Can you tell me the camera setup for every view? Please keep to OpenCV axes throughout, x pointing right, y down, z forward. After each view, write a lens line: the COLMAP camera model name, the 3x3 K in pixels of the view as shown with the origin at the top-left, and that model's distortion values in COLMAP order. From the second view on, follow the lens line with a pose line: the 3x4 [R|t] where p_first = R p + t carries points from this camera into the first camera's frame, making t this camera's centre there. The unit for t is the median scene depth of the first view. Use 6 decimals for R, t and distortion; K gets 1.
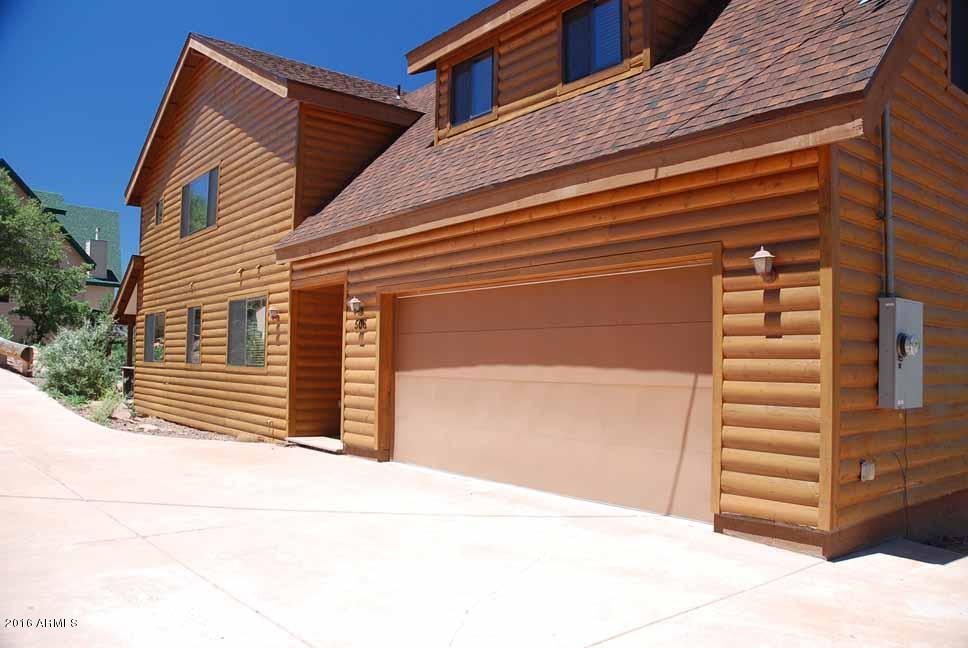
lens RADIAL K [[752.4, 0, 484.1], [0, 752.4, 326.0], [0, 0, 1]] dist [-0.167306, 0.146994]
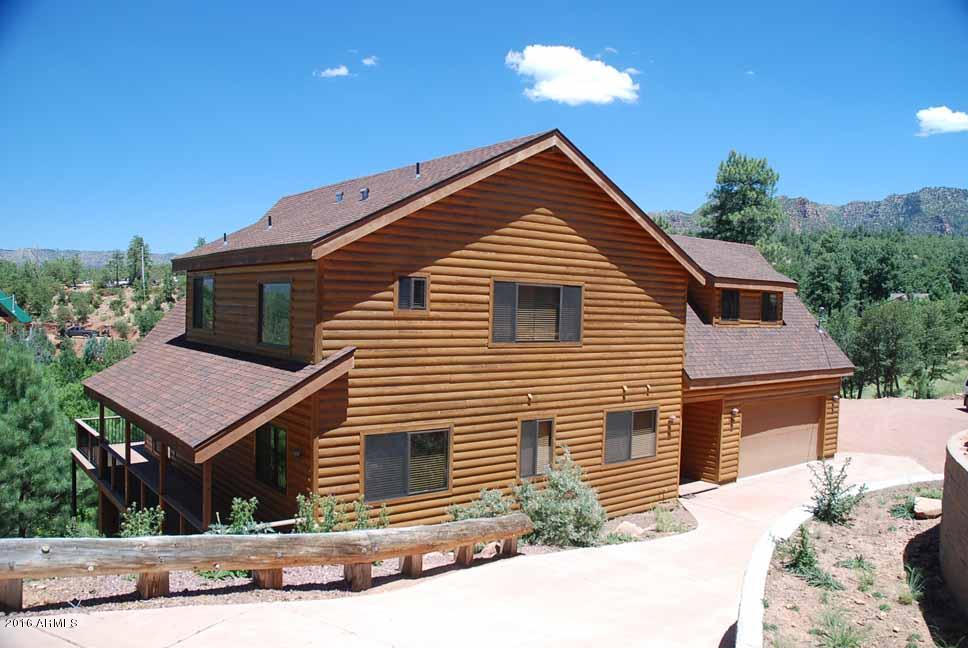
lens RADIAL K [[752.4, 0, 484.4], [0, 752.4, 323.5], [0, 0, 1]] dist [-0.167306, 0.146994]
pose [[0.007688, -0.035078, 0.999355, -1.851739], [-0.074432, 0.996592, 0.035553, -0.244667], [-0.997196, -0.074657, 0.005051, 1.436205]]
